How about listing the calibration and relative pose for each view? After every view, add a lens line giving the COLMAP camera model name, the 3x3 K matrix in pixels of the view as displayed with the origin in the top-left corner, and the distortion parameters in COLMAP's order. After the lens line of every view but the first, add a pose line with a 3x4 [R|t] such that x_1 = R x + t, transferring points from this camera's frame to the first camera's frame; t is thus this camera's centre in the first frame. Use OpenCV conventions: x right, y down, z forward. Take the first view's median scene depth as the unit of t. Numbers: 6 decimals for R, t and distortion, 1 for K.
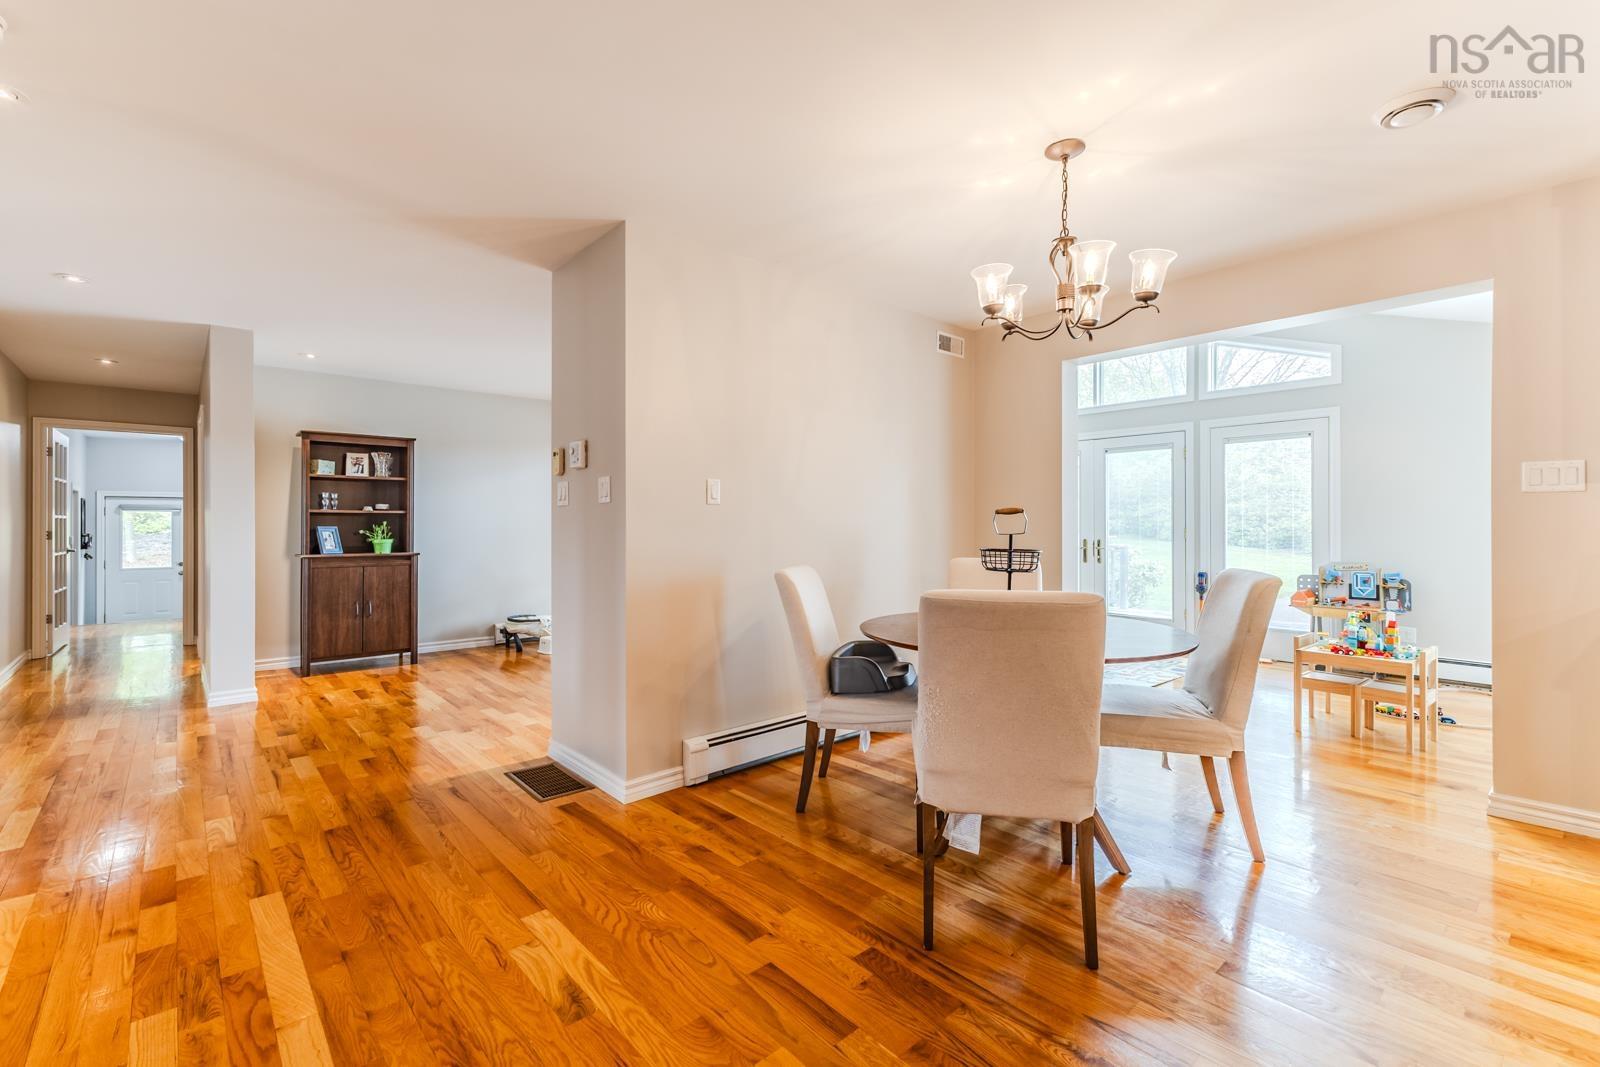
lens RADIAL K [[692.0, 0, 791.0], [0, 692.0, 526.1], [0, 0, 1]] dist [0.013588, 0.000120]
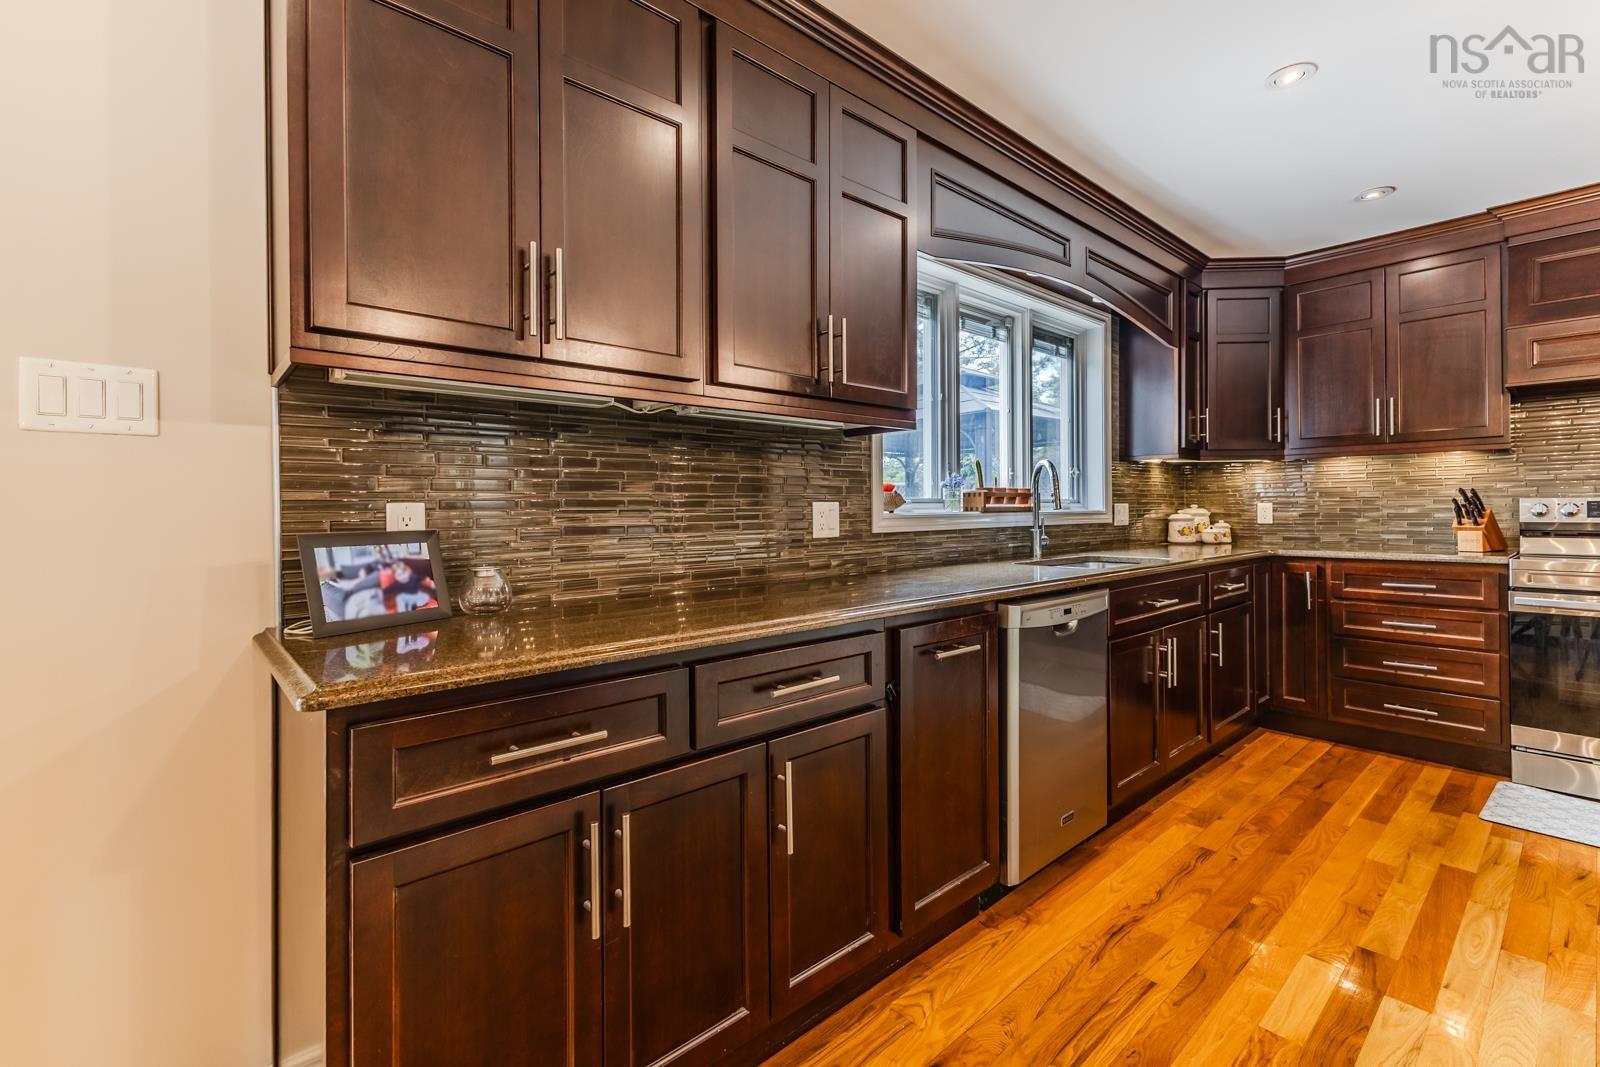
lens RADIAL K [[692.0, 0, 797.7], [0, 692.0, 520.8], [0, 0, 1]] dist [0.013588, 0.000120]
pose [[0.002185, -0.007483, 0.999970, 0.556474], [0.000365, 0.999972, 0.007483, 0.001570], [-0.999998, 0.000349, 0.002187, 0.481425]]
